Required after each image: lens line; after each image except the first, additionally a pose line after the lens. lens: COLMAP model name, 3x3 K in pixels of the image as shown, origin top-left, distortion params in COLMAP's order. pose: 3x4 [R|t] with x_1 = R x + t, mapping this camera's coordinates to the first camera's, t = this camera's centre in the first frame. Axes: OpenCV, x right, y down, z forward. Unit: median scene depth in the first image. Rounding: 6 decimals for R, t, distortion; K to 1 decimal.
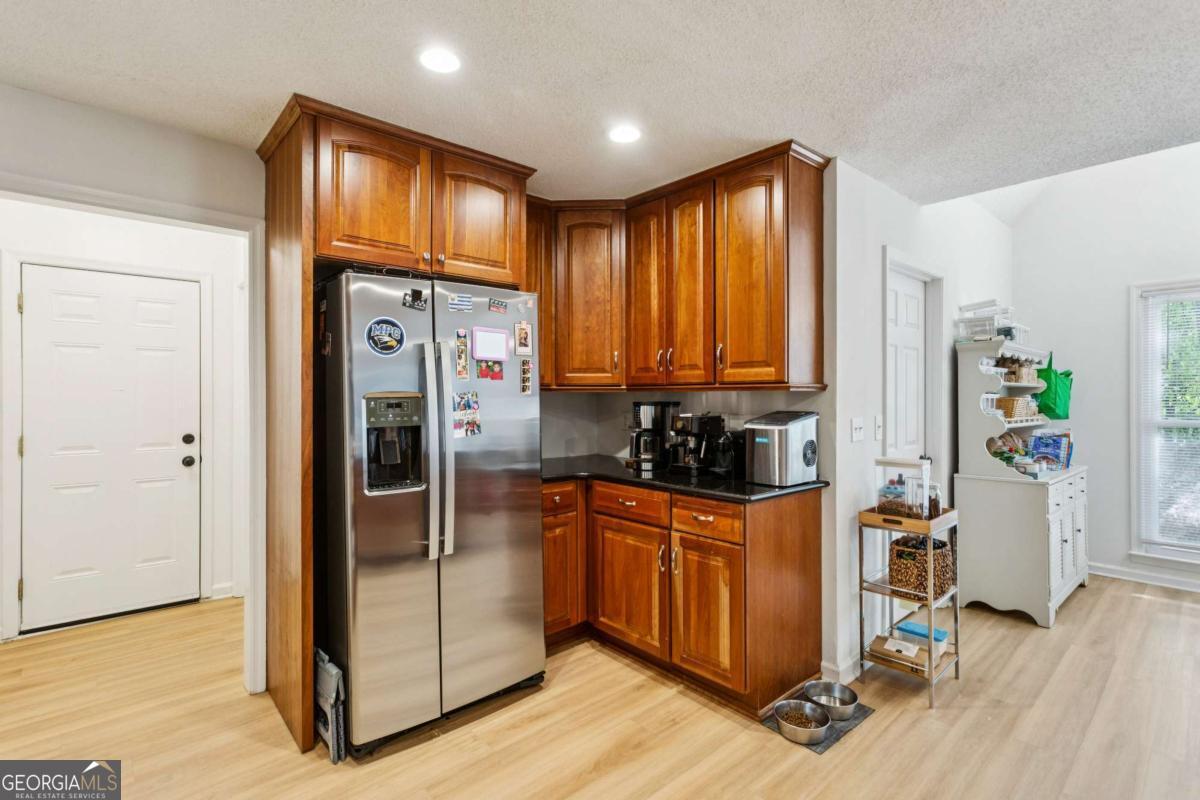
lens RADIAL K [[573.1, 0, 605.3], [0, 573.1, 396.8], [0, 0, 1]] dist [0.006097, 0.000042]
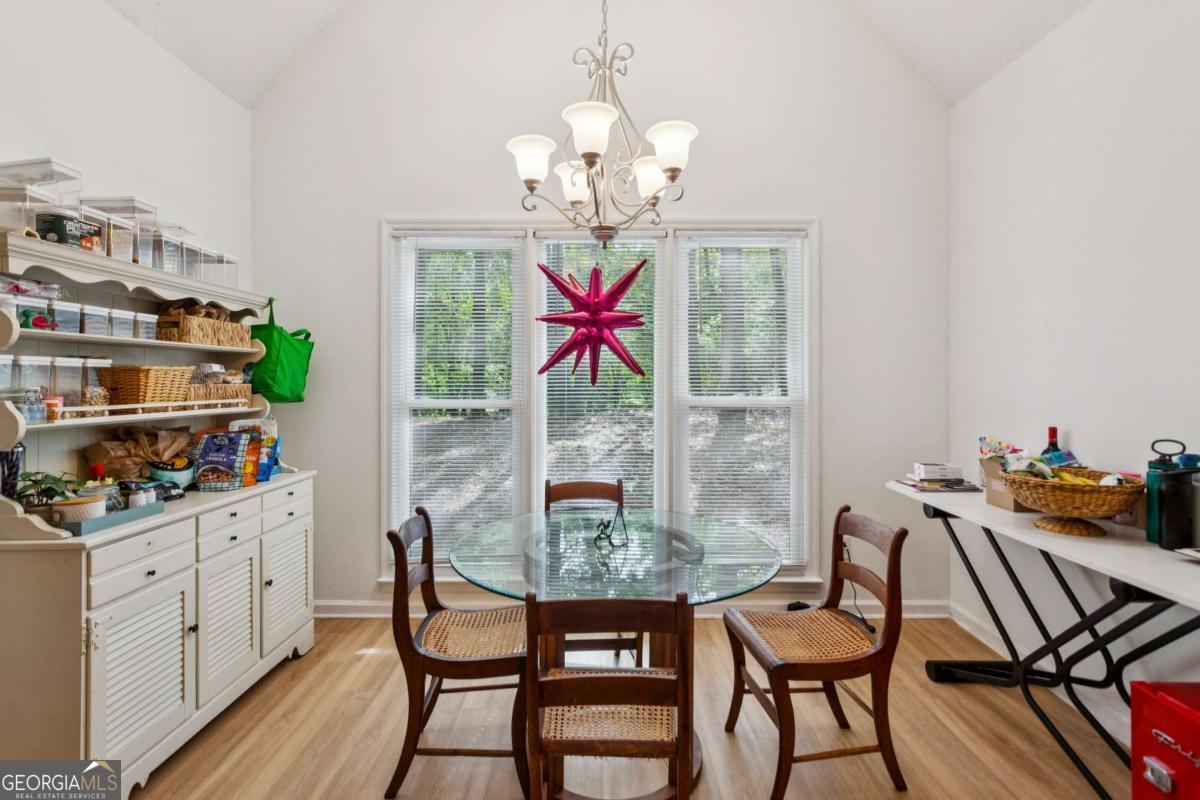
lens RADIAL K [[573.1, 0, 607.6], [0, 573.1, 379.0], [0, 0, 1]] dist [0.006097, 0.000042]
pose [[0.666392, -0.000741, 0.745601, 0.559121], [-0.002405, 0.999992, 0.003143, 0.009627], [-0.745598, -0.003888, 0.666385, 0.293699]]
